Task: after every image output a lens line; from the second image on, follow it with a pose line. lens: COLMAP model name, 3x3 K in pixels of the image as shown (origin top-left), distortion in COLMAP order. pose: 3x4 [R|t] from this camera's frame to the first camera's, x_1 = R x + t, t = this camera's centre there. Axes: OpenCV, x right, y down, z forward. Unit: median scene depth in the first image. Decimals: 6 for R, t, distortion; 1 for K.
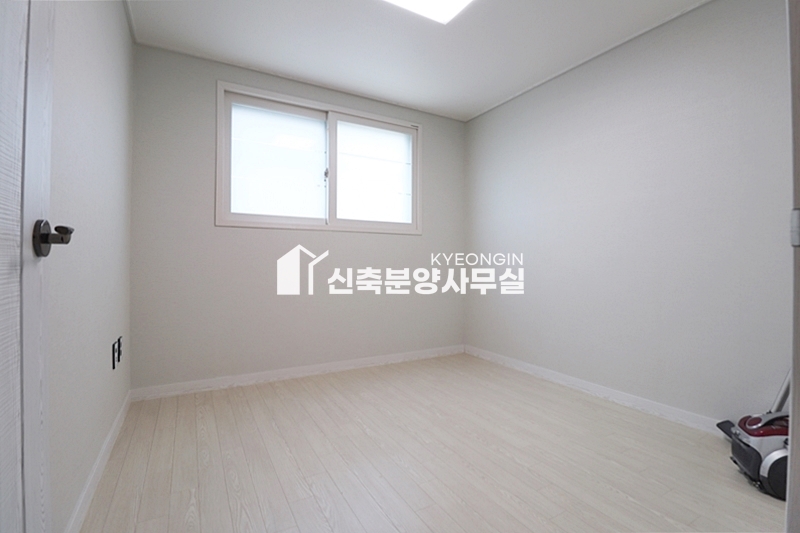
lens RADIAL K [[371.3, 0, 399.9], [0, 371.3, 268.4], [0, 0, 1]] dist [0.000095, -0.000009]
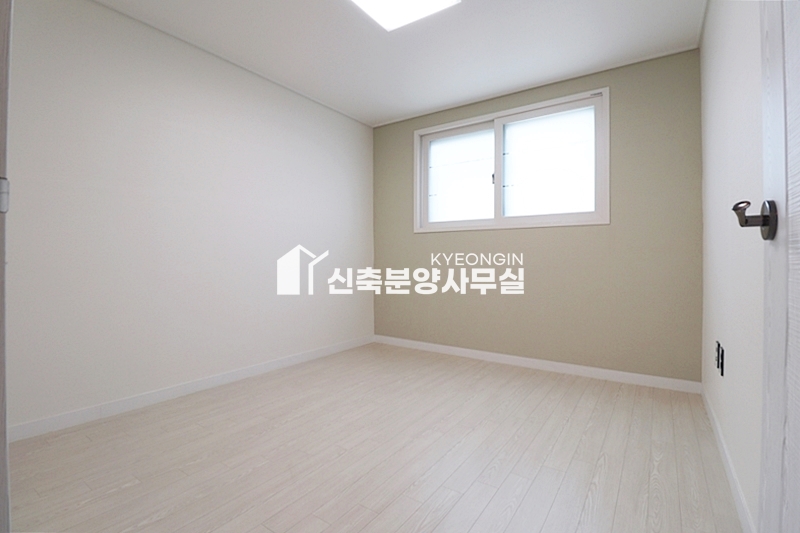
lens RADIAL K [[371.3, 0, 401.9], [0, 371.3, 260.9], [0, 0, 1]] dist [0.000095, -0.000009]
pose [[0.444539, -0.002026, -0.895757, 0.650185], [-0.015617, 0.999828, -0.010012, 0.003032], [0.895623, 0.018439, 0.444431, 0.291397]]
